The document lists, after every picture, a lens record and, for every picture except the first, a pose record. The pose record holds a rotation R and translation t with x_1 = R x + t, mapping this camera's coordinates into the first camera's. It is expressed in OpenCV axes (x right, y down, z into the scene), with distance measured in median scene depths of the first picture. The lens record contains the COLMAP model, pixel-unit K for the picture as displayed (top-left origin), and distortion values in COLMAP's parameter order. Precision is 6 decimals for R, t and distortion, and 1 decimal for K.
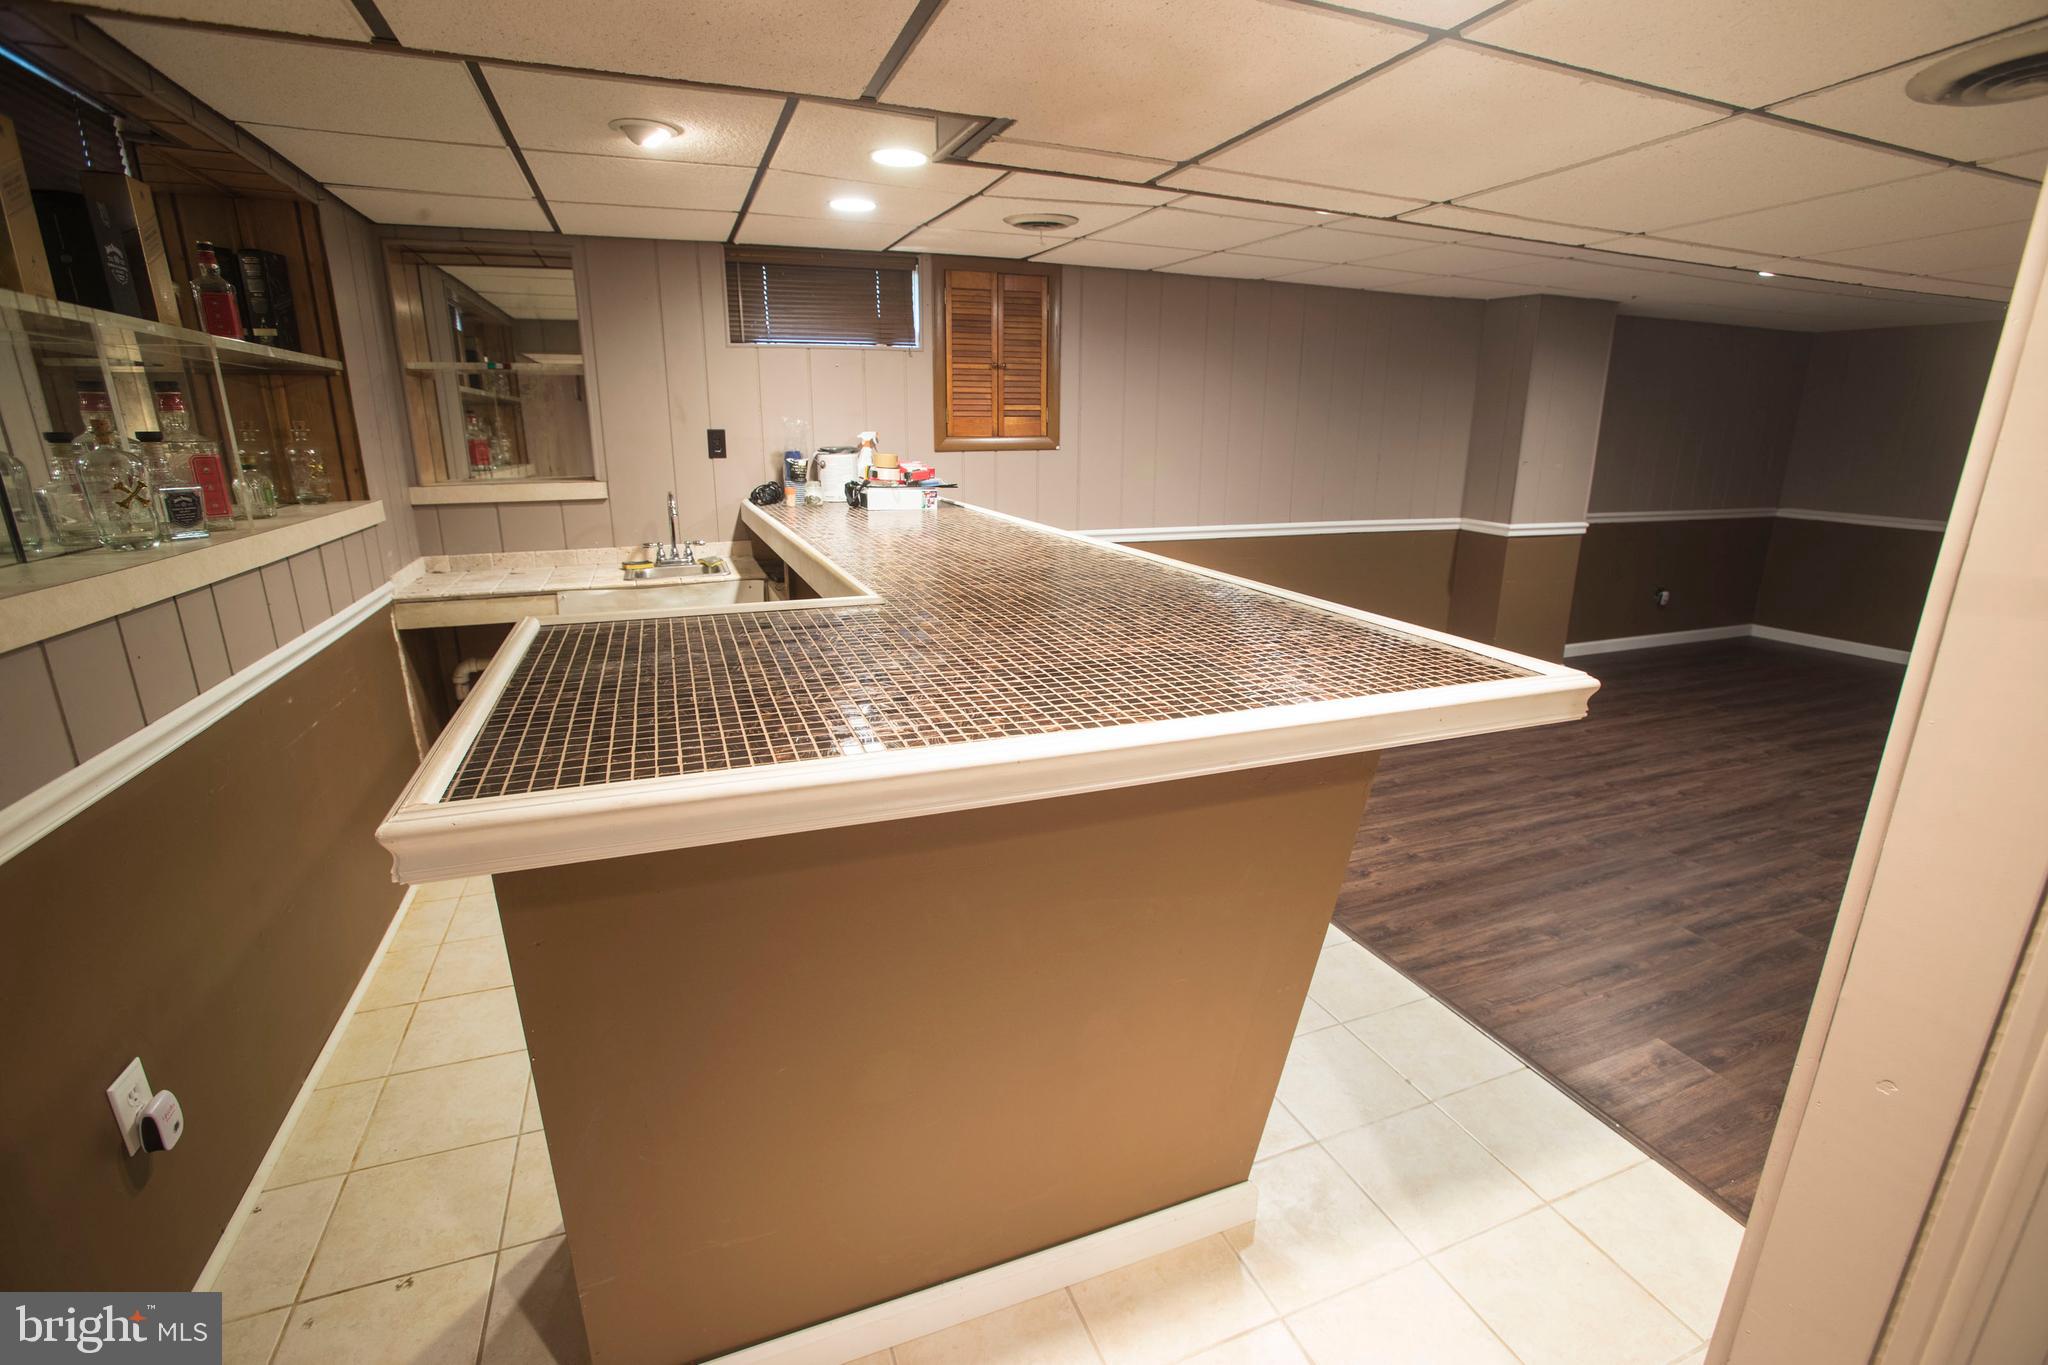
lens RADIAL K [[936.9, 0, 1038.5], [0, 936.9, 668.4], [0, 0, 1]] dist [-0.033920, 0.001841]
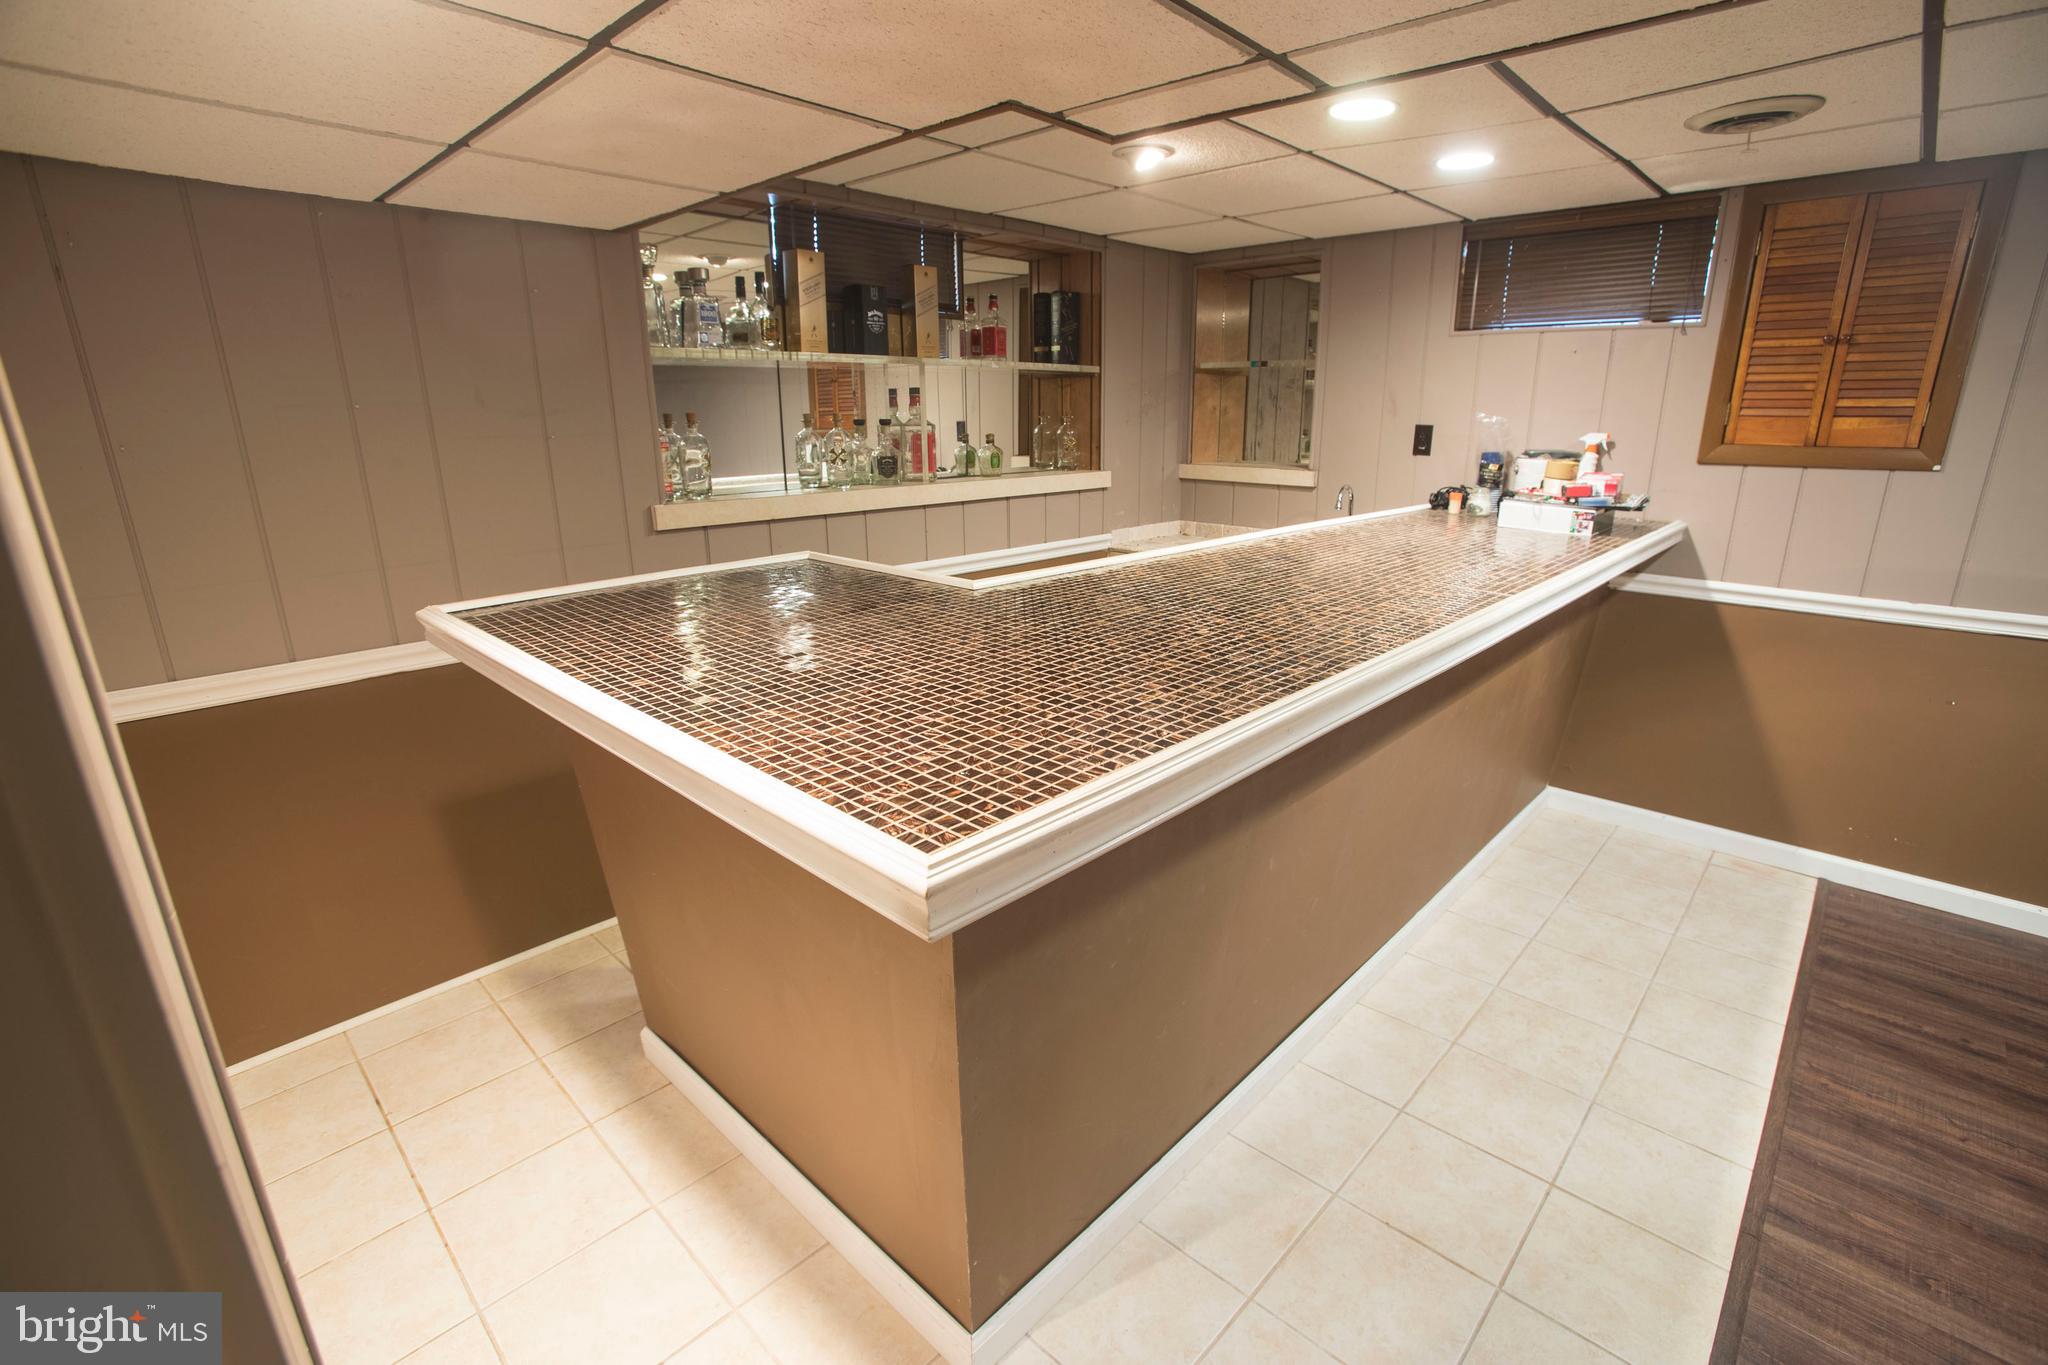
lens RADIAL K [[936.9, 0, 1026.9], [0, 936.9, 671.2], [0, 0, 1]] dist [-0.033920, 0.001841]
pose [[0.398497, 0.247872, -0.883040, 0.382362], [-0.233241, 0.958523, 0.163804, -0.077704], [0.887017, 0.140686, 0.439783, 0.265750]]
